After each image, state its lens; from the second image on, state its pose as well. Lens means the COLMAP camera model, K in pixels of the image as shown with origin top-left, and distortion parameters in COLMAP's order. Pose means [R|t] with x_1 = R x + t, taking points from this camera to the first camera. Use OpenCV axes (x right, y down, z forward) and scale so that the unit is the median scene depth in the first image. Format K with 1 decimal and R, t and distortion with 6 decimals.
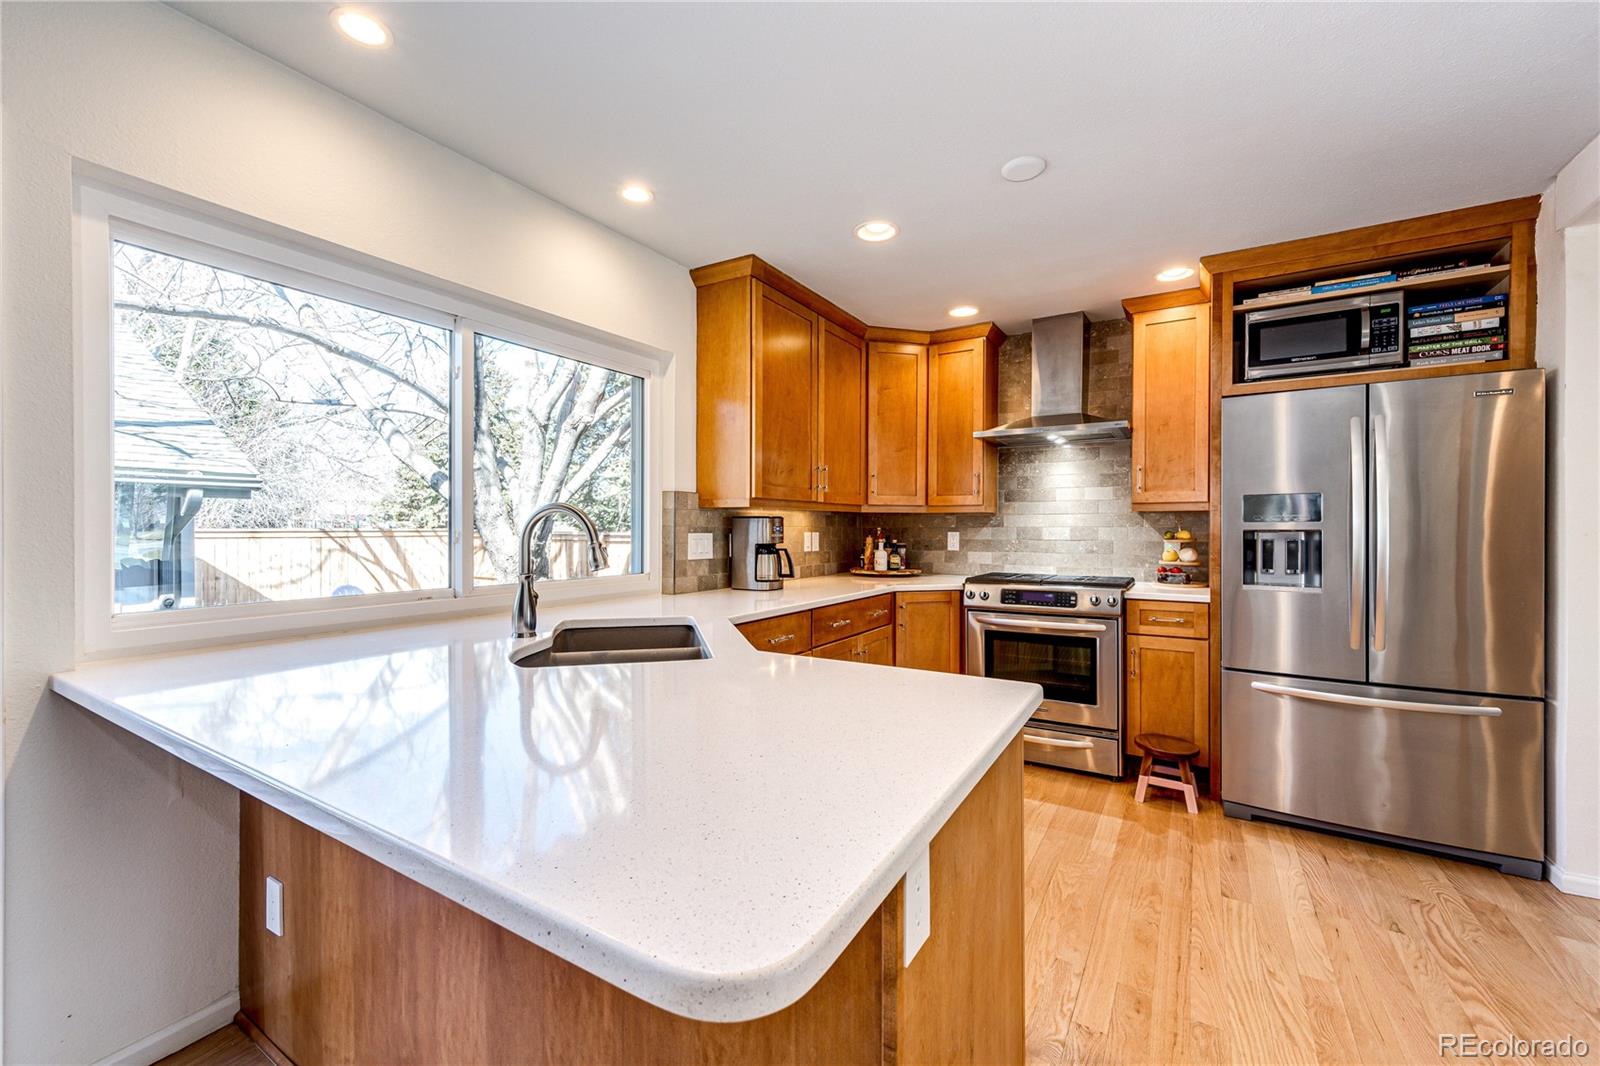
lens RADIAL K [[629.1, 0, 815.5], [0, 629.1, 530.5], [0, 0, 1]] dist [0.006553, -0.000028]
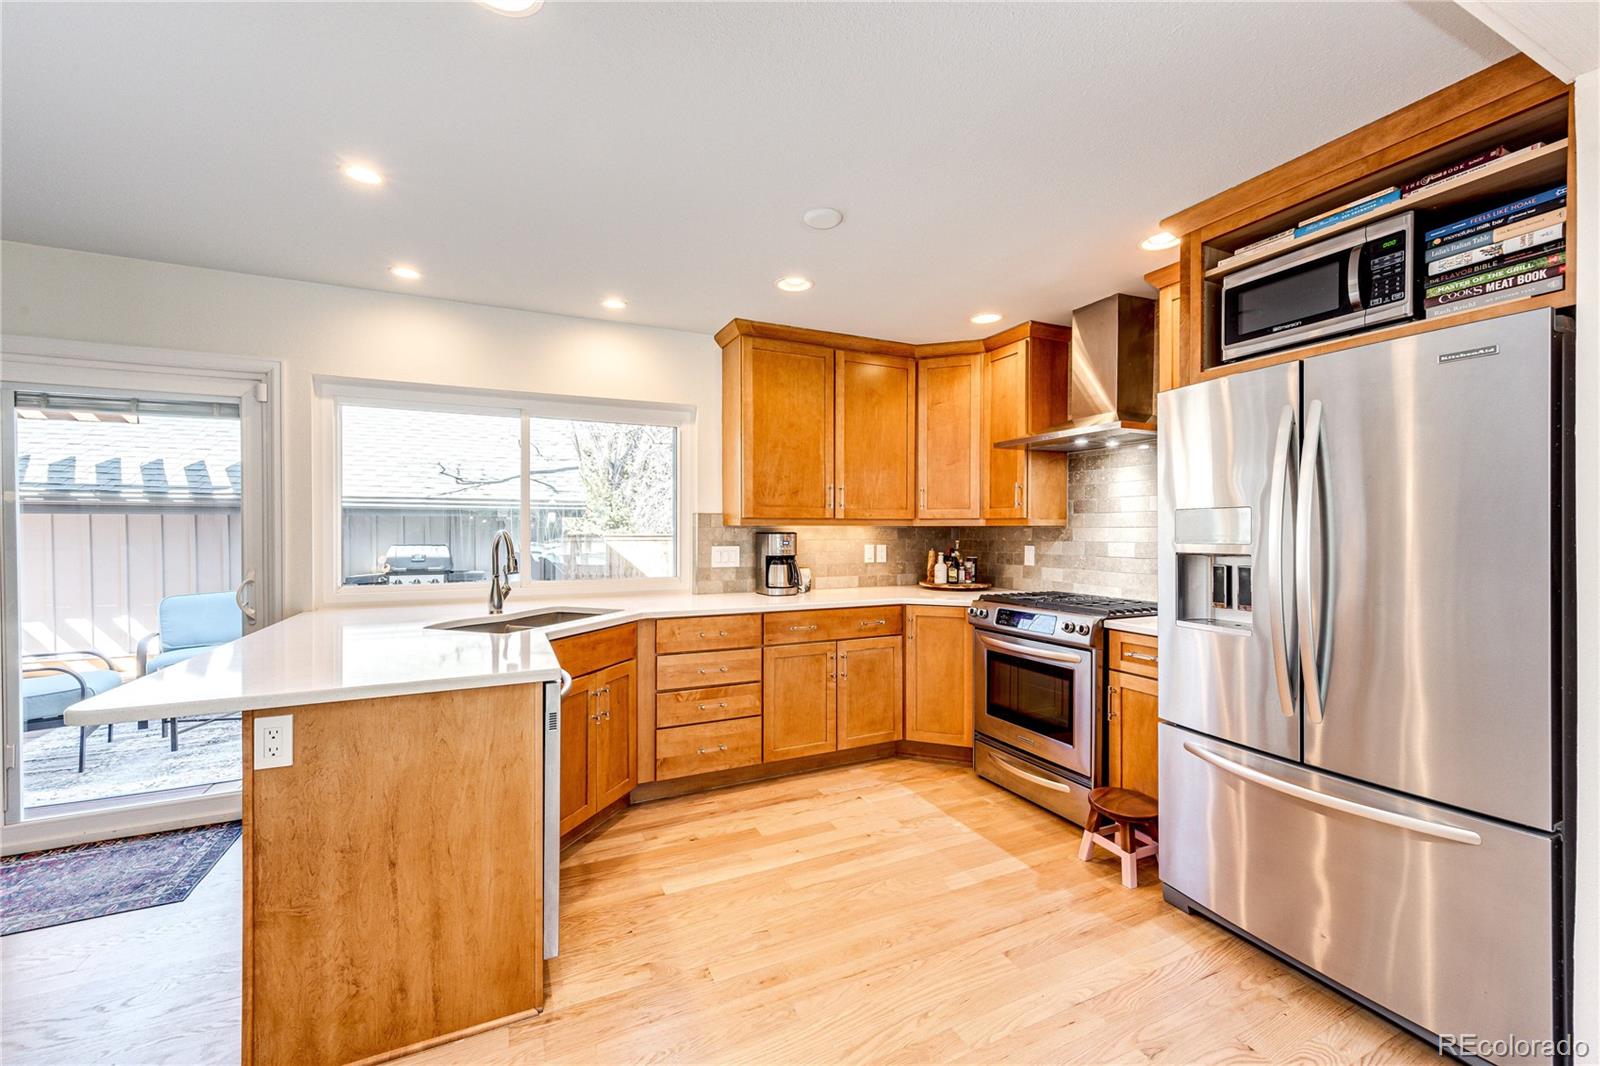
lens RADIAL K [[633.0, 0, 816.5], [0, 633.0, 532.8], [0, 0, 1]] dist [0.001124, 0.000144]
pose [[0.837119, 0.001401, -0.547019, 0.653749], [-0.001563, 0.999999, 0.000169, -0.022987], [0.547019, 0.000713, 0.837120, 0.057389]]
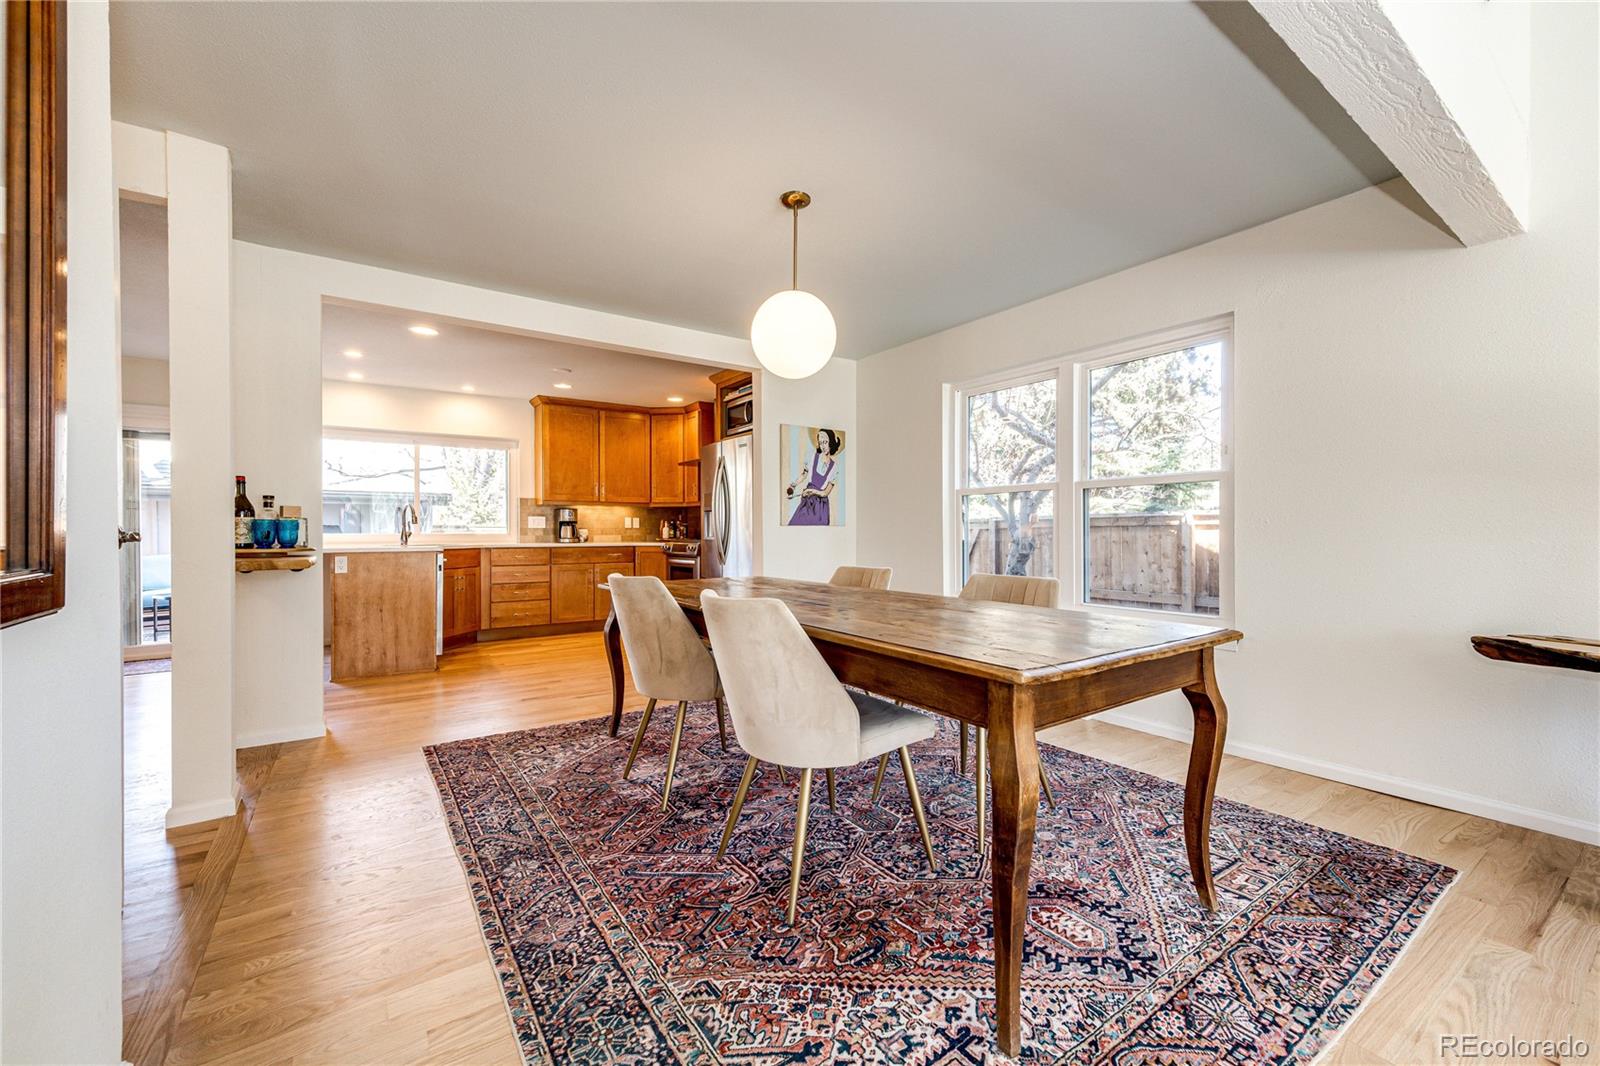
lens RADIAL K [[626.4, 0, 829.0], [0, 626.4, 530.6], [0, 0, 1]] dist [0.000509, 0.000154]
pose [[0.926522, -0.005803, -0.376196, 1.639121], [0.005120, 0.999983, -0.002816, 0.065982], [0.376206, 0.000683, 0.926536, -0.683918]]
